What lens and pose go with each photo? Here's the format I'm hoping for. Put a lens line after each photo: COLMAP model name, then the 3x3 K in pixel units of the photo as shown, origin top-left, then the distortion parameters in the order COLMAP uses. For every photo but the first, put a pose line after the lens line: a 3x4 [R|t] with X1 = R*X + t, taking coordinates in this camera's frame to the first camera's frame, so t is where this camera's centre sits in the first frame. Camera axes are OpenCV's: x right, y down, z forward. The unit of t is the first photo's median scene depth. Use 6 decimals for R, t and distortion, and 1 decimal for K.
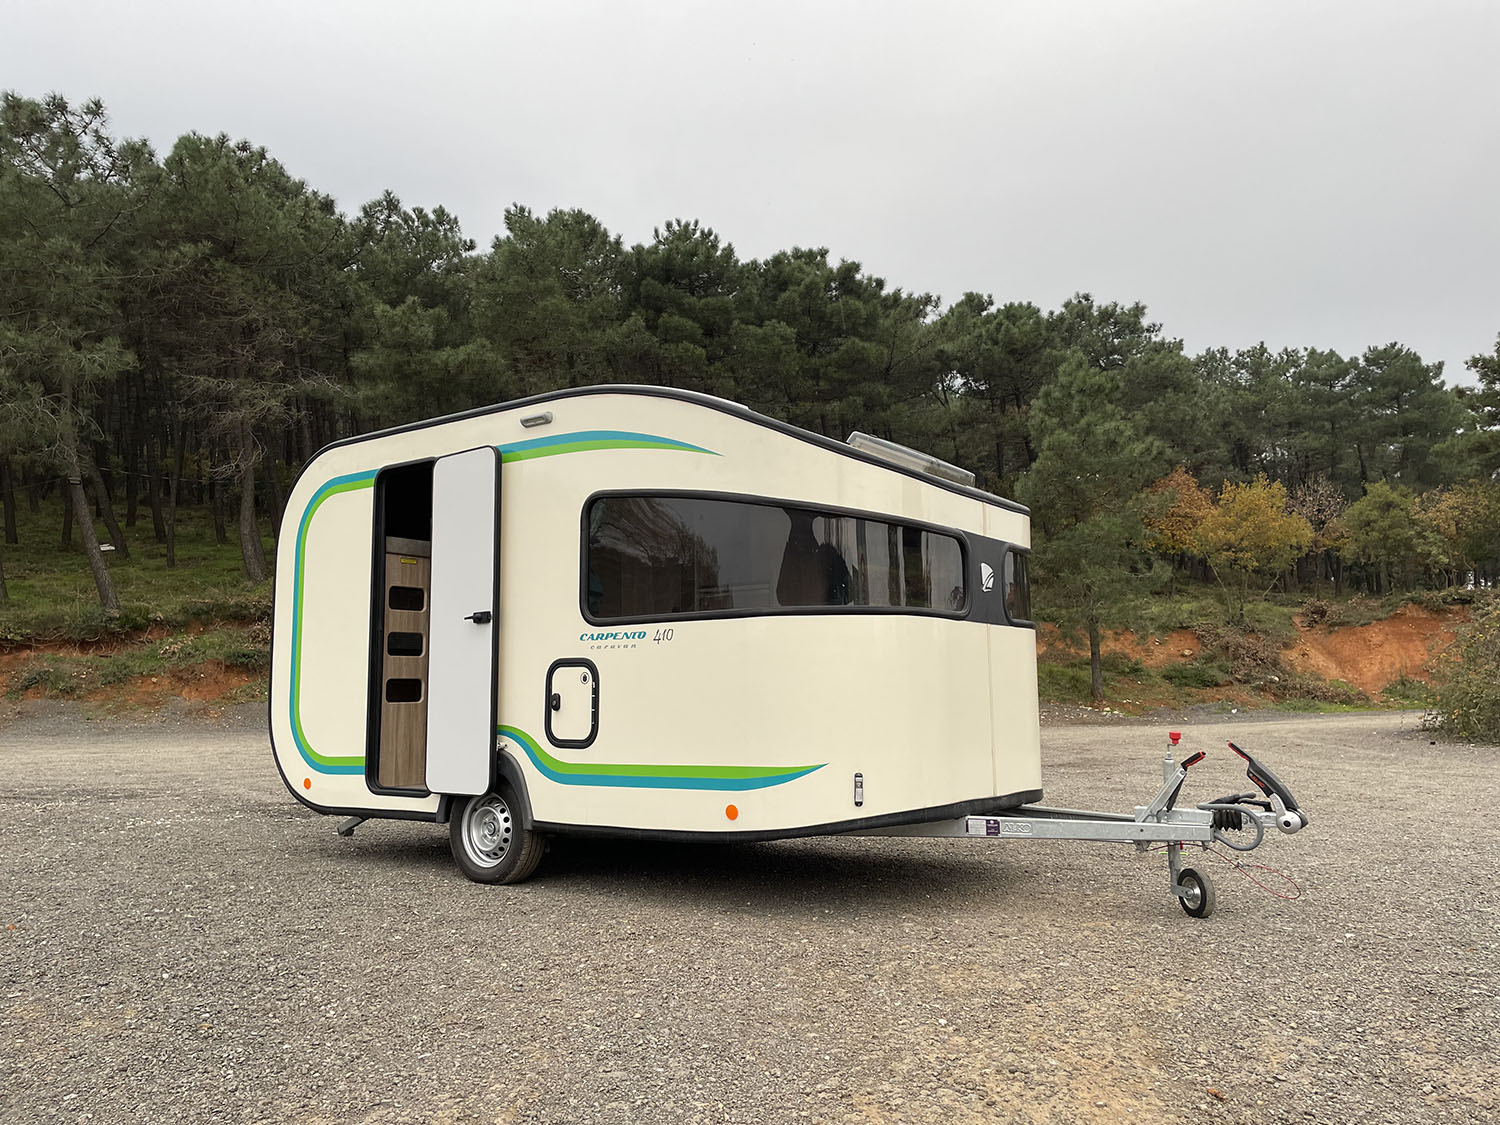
lens RADIAL K [[1157.3, 0, 744.0], [0, 1157.3, 558.9], [0, 0, 1]] dist [0.110095, -0.165920]
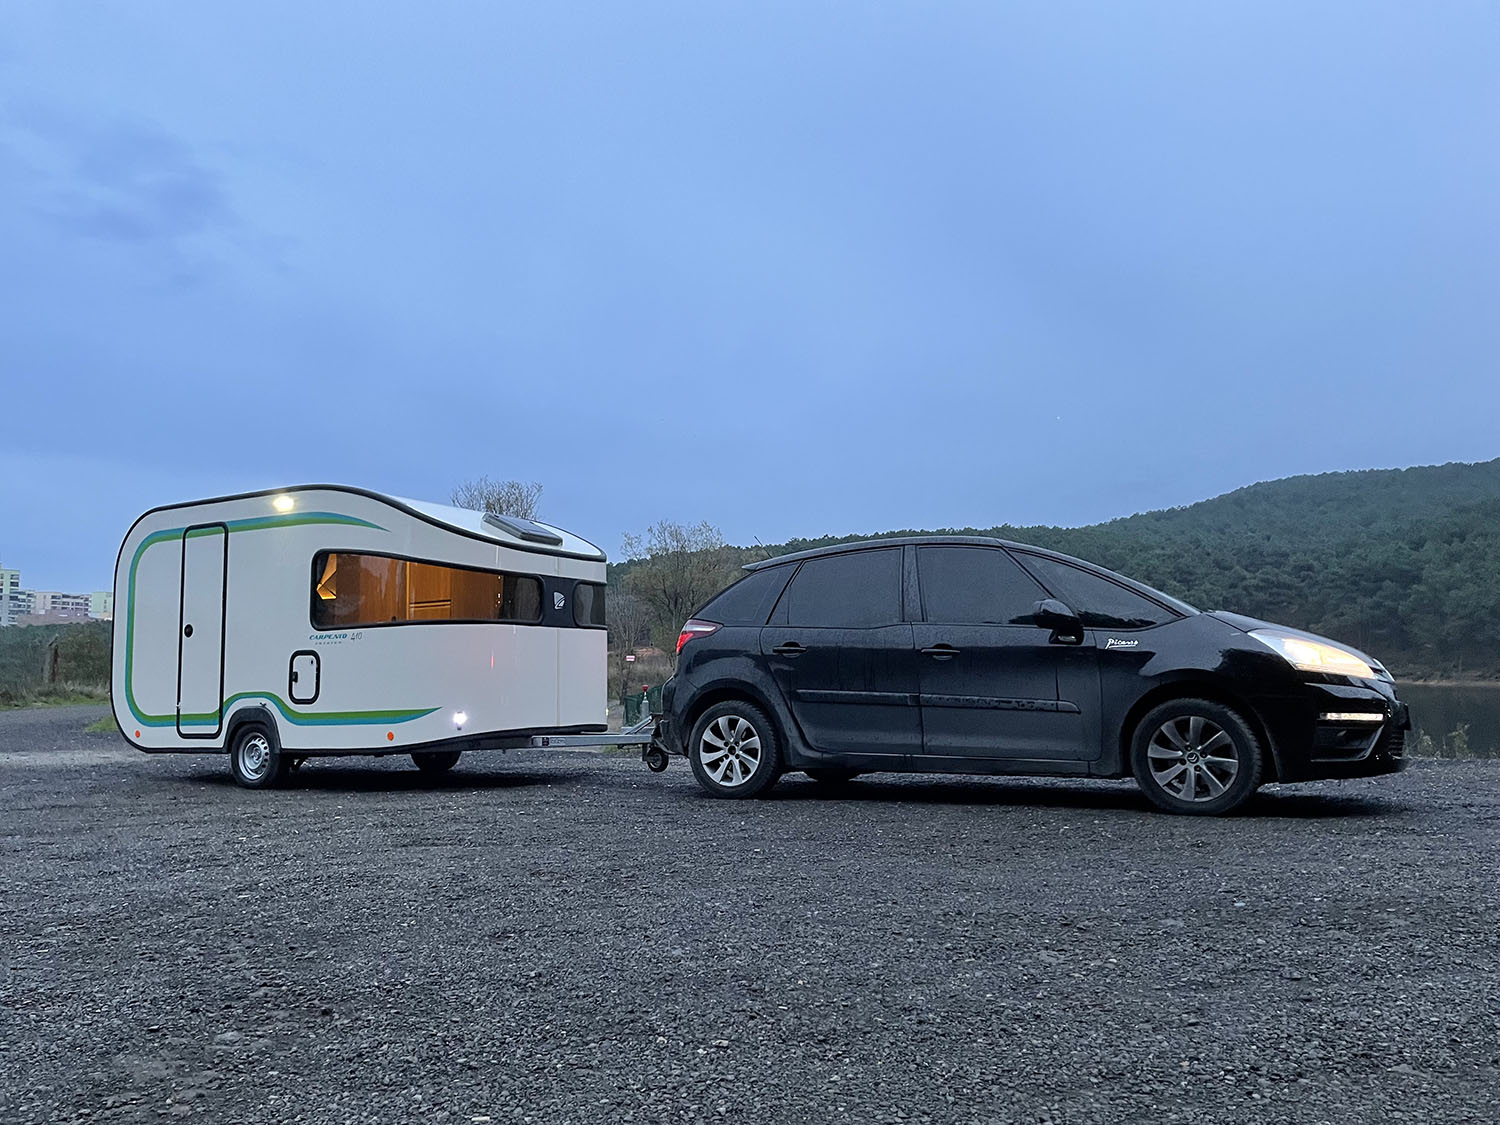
lens RADIAL K [[1131.8, 0, 754.6], [0, 1131.8, 562.9], [0, 0, 1]] dist [0.088210, -0.089629]
pose [[0.992847, 0.000877, 0.119387, 0.294128], [-0.002008, 0.999954, 0.009355, -0.055568], [-0.119373, -0.009528, 0.992804, -0.698188]]
